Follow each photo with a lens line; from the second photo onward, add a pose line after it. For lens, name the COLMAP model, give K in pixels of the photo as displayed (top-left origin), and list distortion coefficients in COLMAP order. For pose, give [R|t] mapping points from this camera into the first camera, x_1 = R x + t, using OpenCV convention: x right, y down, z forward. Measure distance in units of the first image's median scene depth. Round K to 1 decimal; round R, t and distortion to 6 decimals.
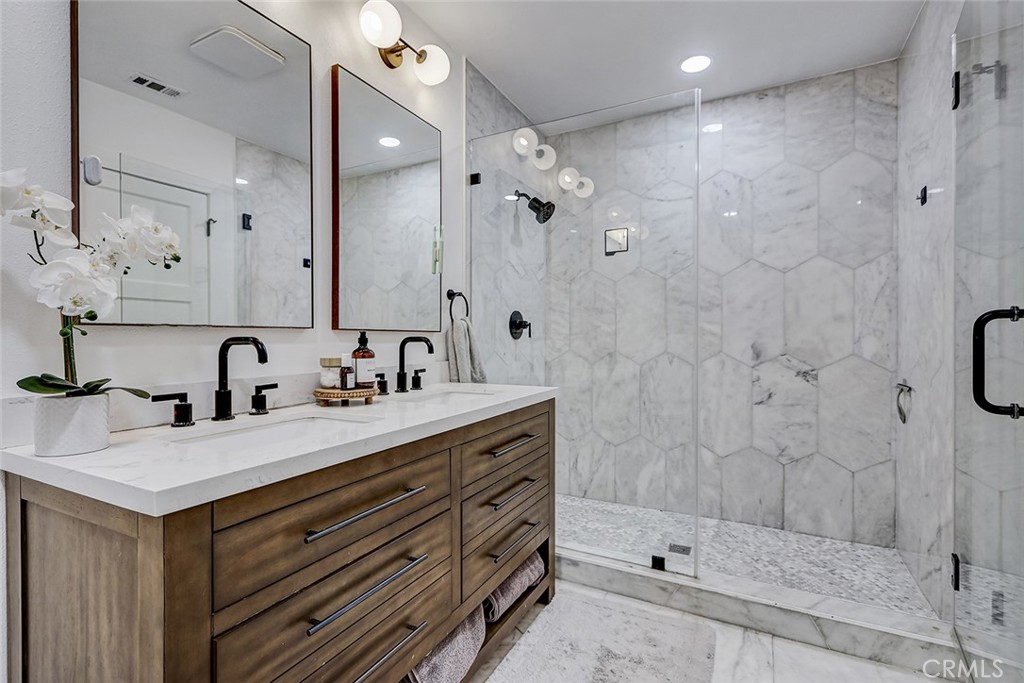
lens RADIAL K [[473.2, 0, 512.0], [0, 473.2, 341.5], [0, 0, 1]] dist [-0.002375, -0.001061]
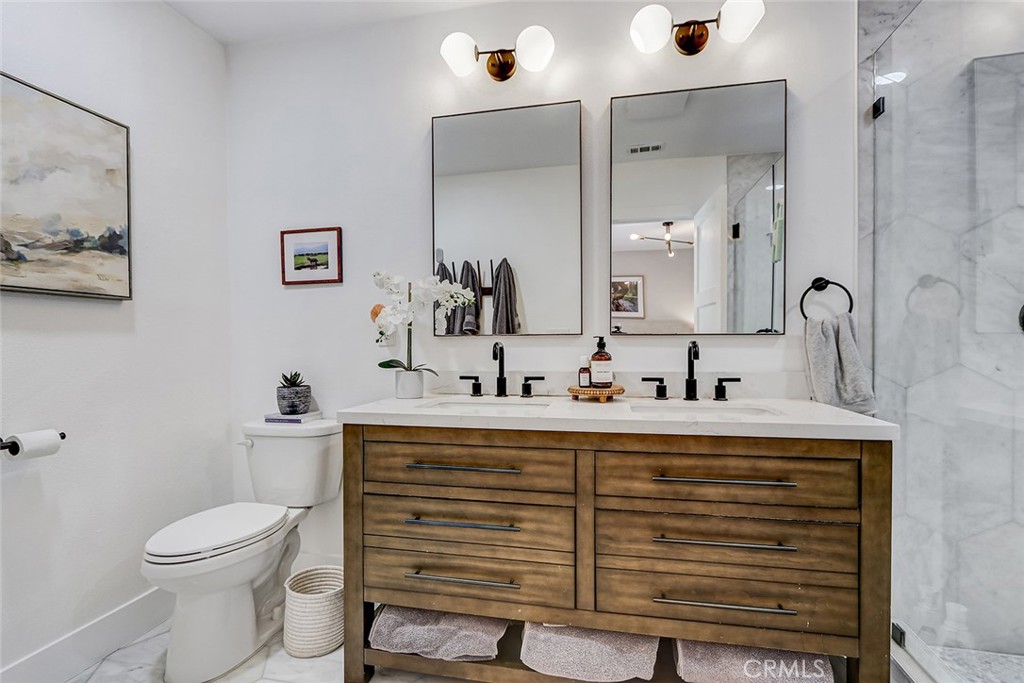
lens RADIAL K [[473.2, 0, 512.0], [0, 473.2, 341.5], [0, 0, 1]] dist [-0.002375, -0.001061]
pose [[0.282764, -0.001769, -0.959188, 0.845722], [-0.000207, 0.999998, -0.001905, -0.009775], [0.959189, 0.000737, 0.282763, 0.585490]]
